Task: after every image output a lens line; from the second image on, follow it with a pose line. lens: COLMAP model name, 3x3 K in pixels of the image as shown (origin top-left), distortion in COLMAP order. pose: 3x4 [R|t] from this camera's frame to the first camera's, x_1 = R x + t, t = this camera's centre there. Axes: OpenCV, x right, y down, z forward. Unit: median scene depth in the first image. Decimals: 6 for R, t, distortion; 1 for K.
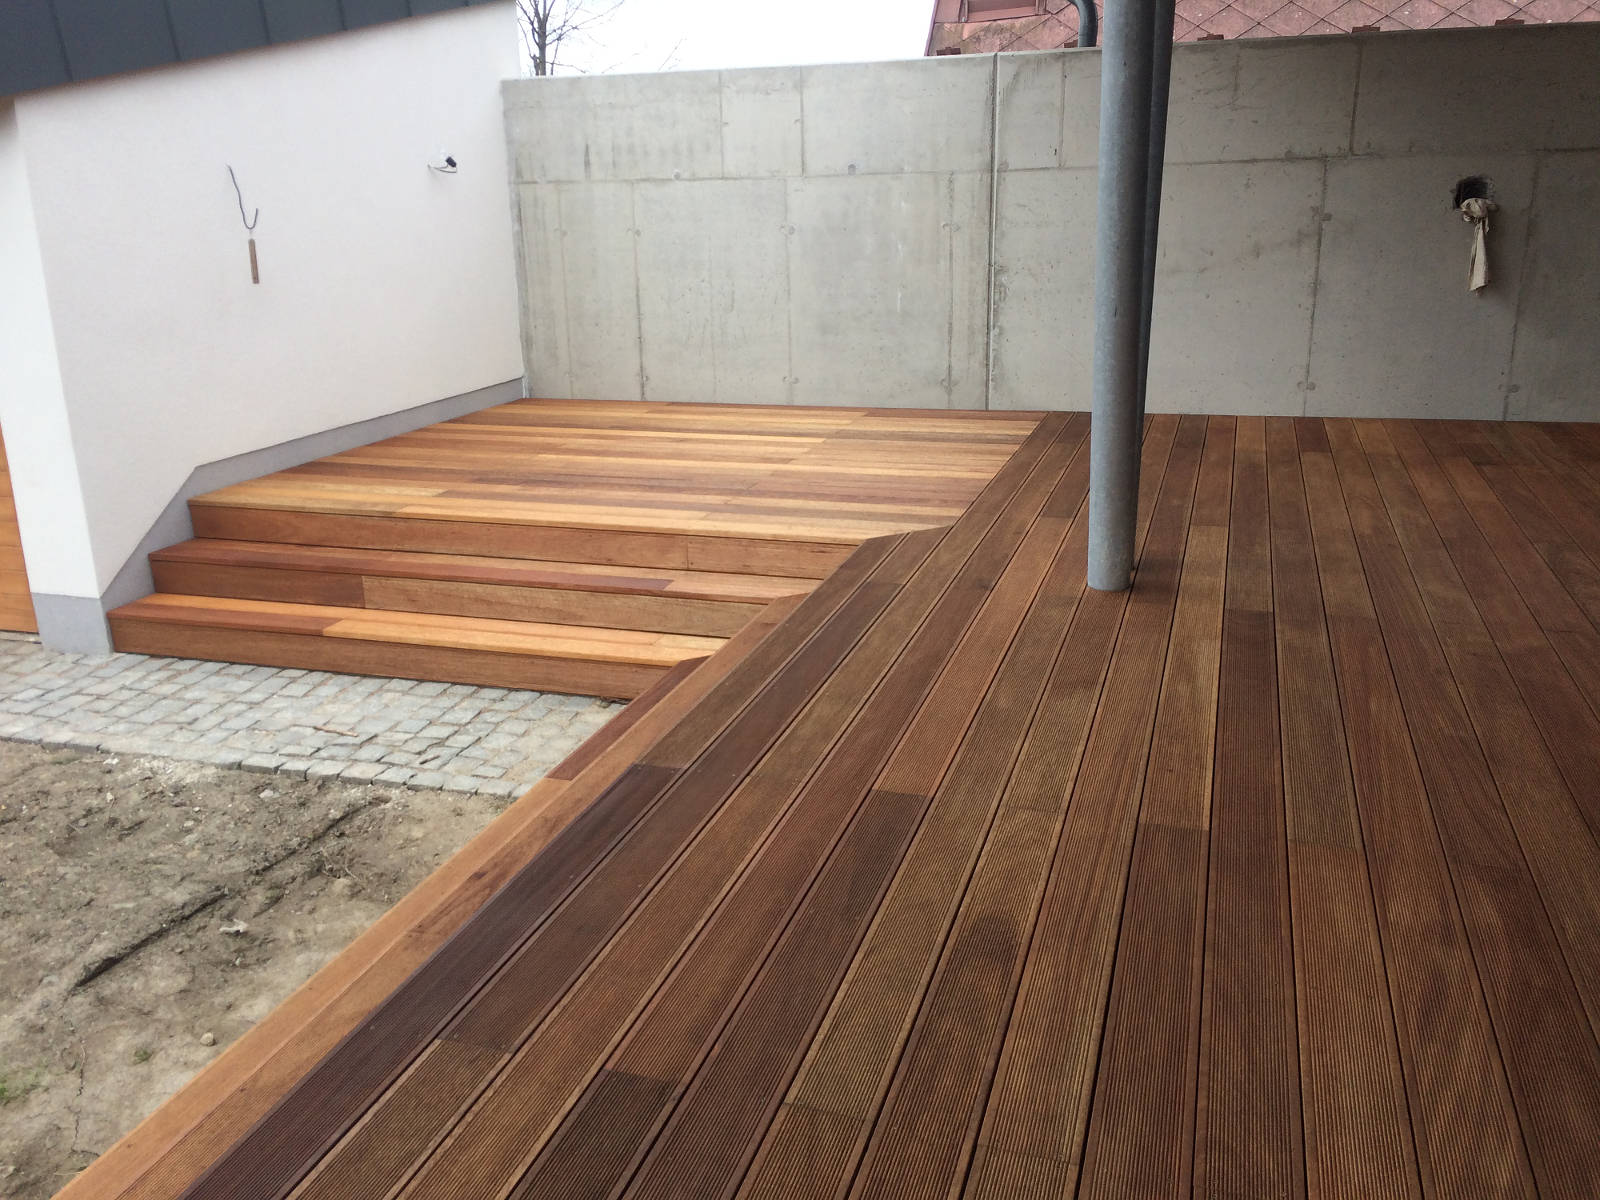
lens RADIAL K [[1354.6, 0, 792.0], [0, 1354.6, 592.9], [0, 0, 1]] dist [0.087055, -0.110350]
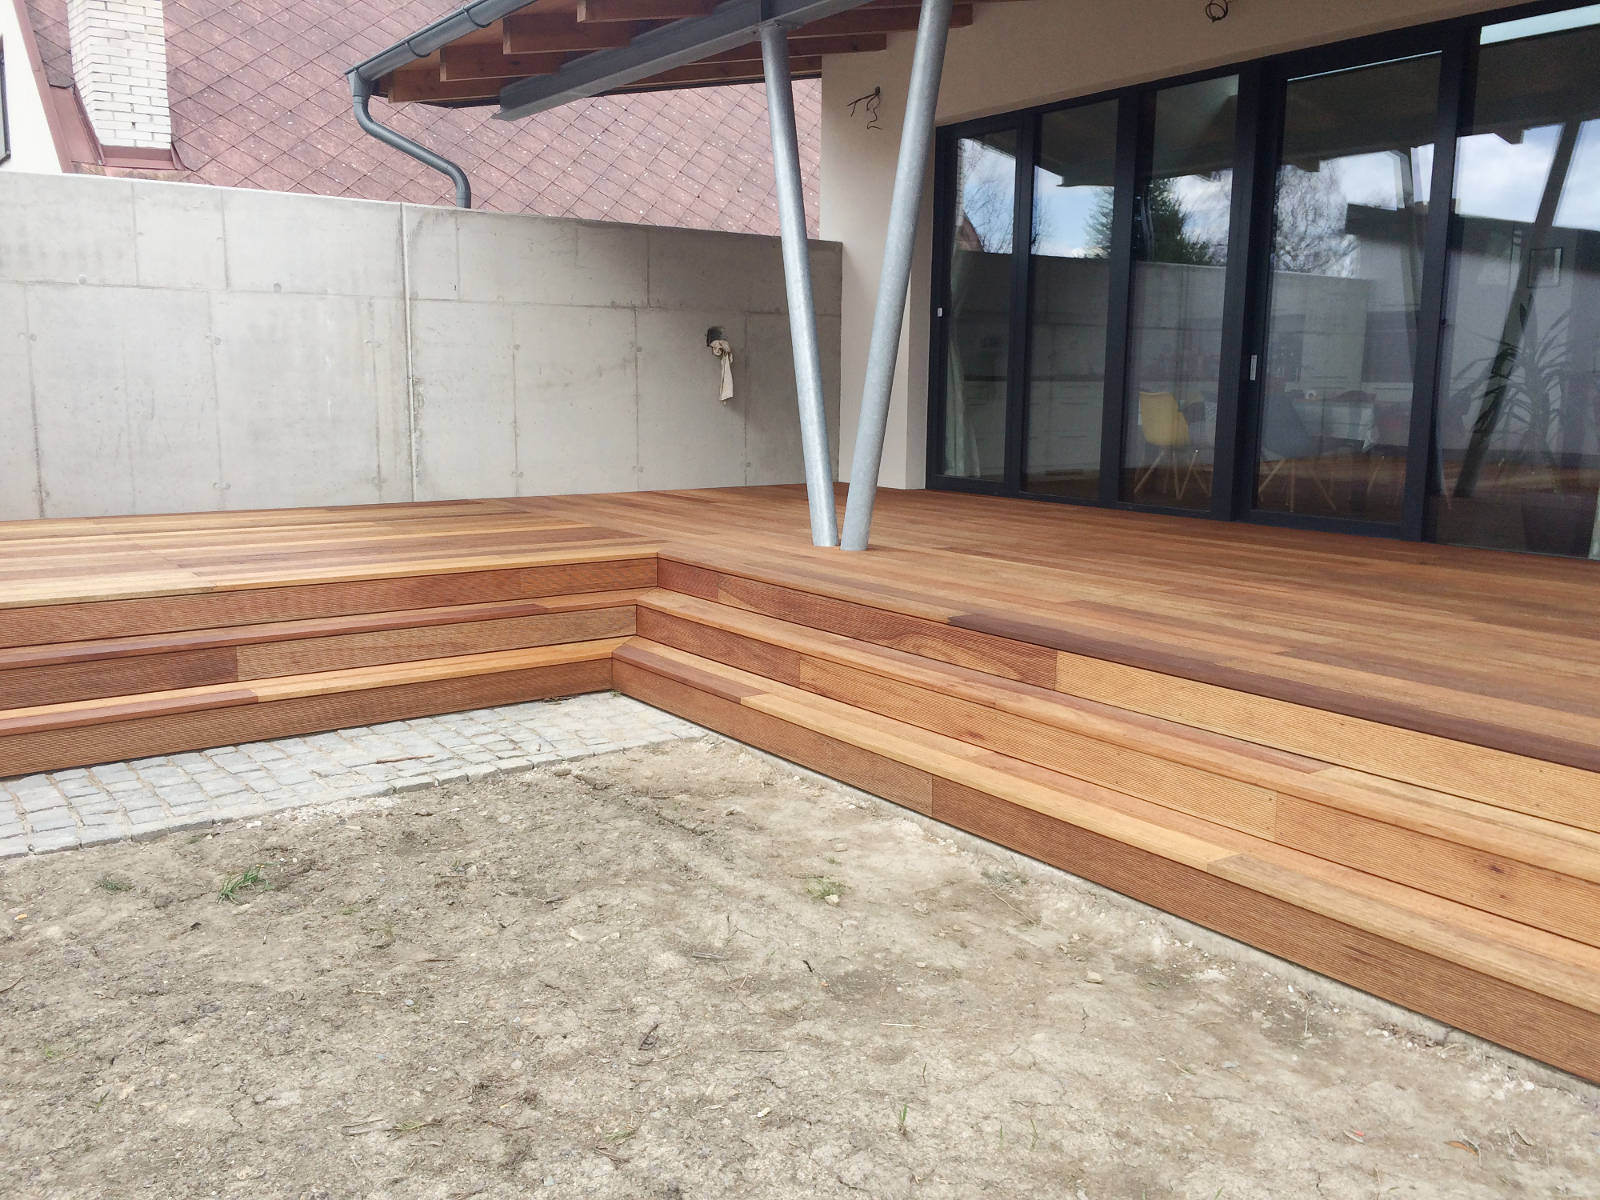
lens RADIAL K [[1367.1, 0, 794.8], [0, 1367.1, 591.6], [0, 0, 1]] dist [0.089544, -0.118774]
pose [[0.593824, -0.099018, 0.798479, -0.604406], [0.210388, 0.976980, -0.035310, 0.047200], [-0.776602, 0.188958, 0.600986, 0.073503]]
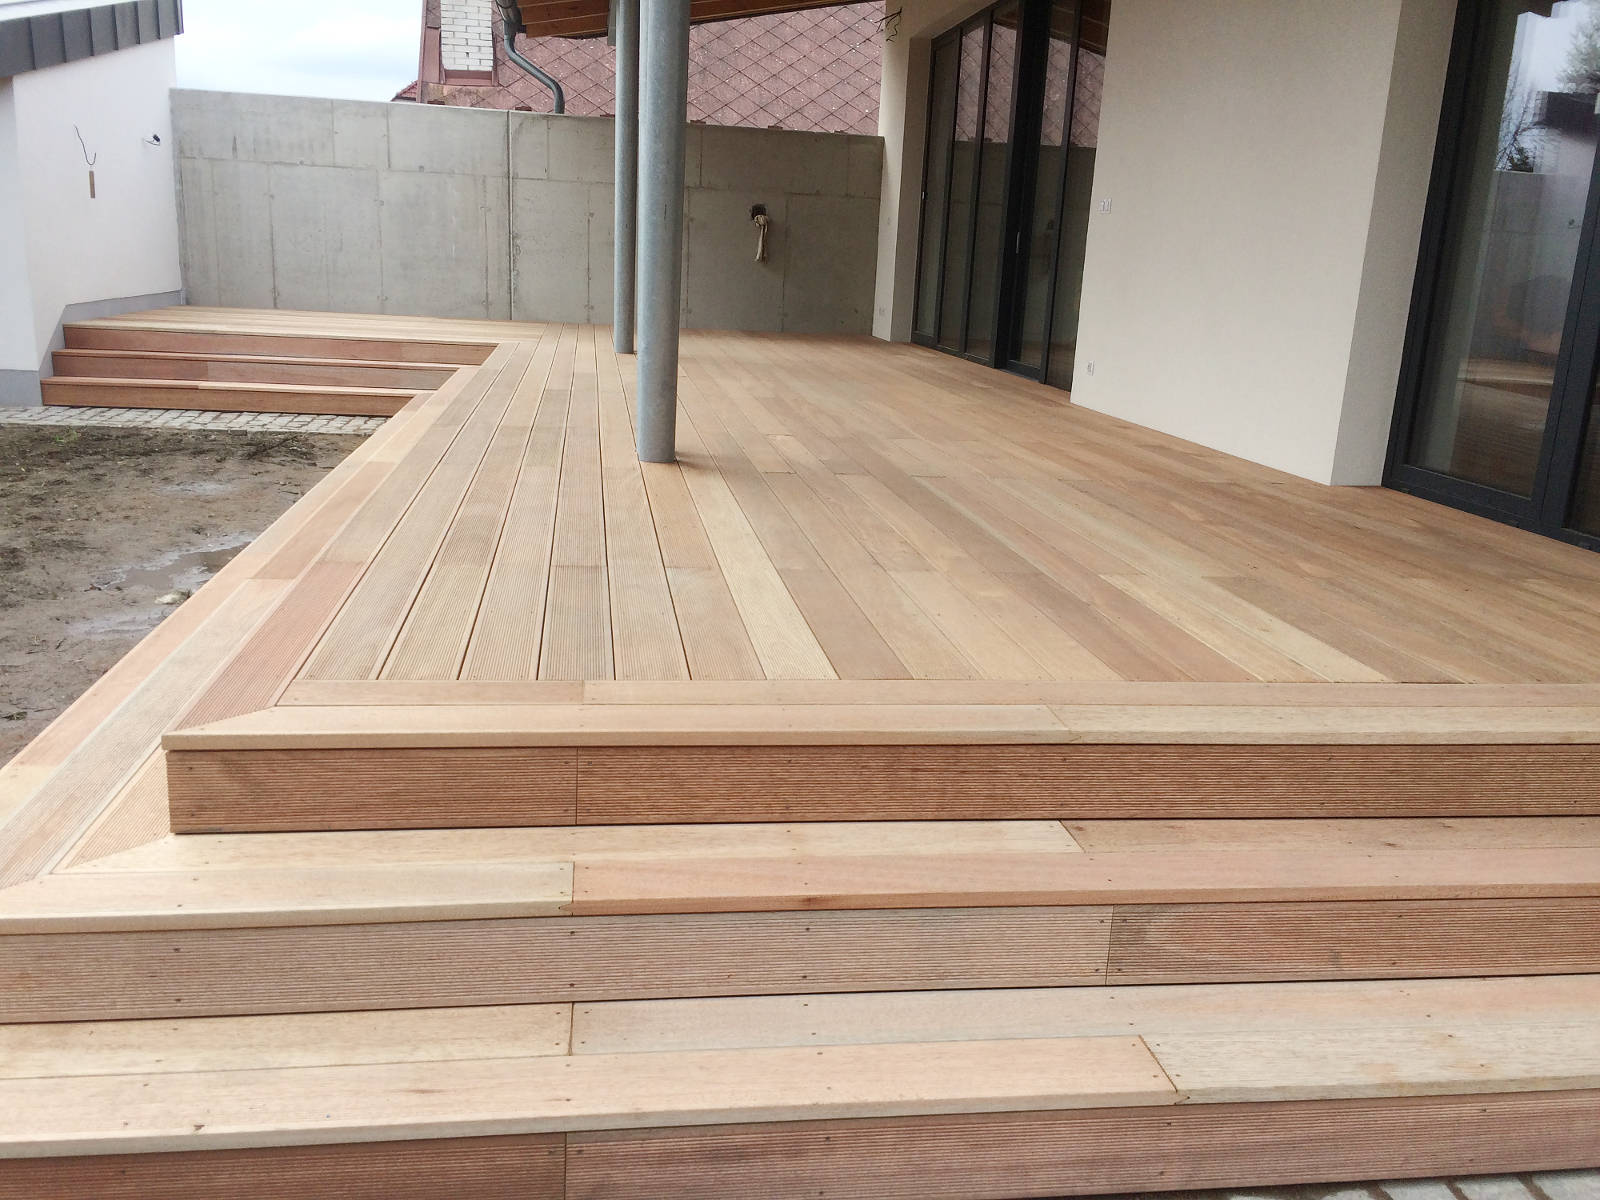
lens RADIAL K [[1349.0, 0, 799.2], [0, 1349.0, 606.8], [0, 0, 1]] dist [0.096679, -0.132969]
pose [[0.893935, -0.049907, 0.445409, -0.308316], [0.063450, 0.997864, -0.015536, 0.271199], [-0.443683, 0.042149, 0.895192, -0.655416]]
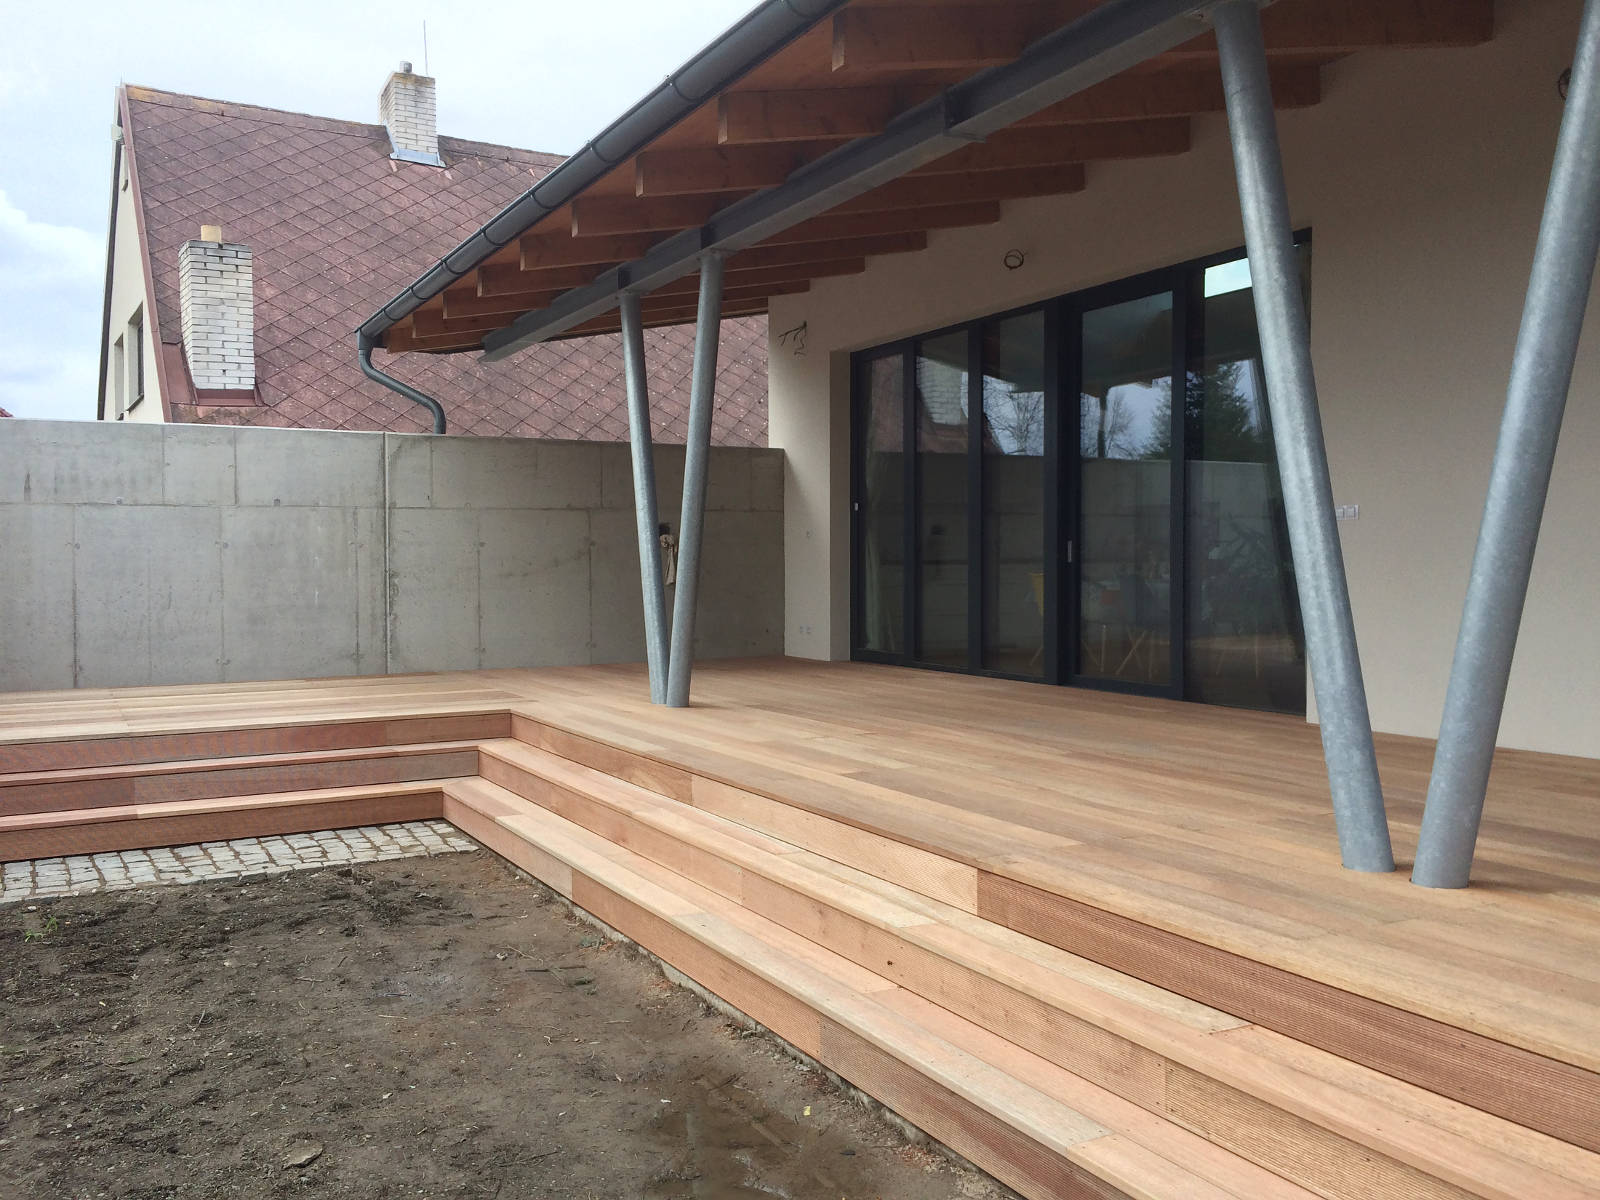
lens RADIAL K [[1371.8, 0, 791.1], [0, 1371.8, 578.3], [0, 0, 1]] dist [0.087731, -0.114894]
pose [[0.694981, 0.007232, 0.718992, -0.578669], [0.199527, 0.958738, -0.202508, 0.135991], [-0.690790, 0.284198, 0.664862, -0.229112]]
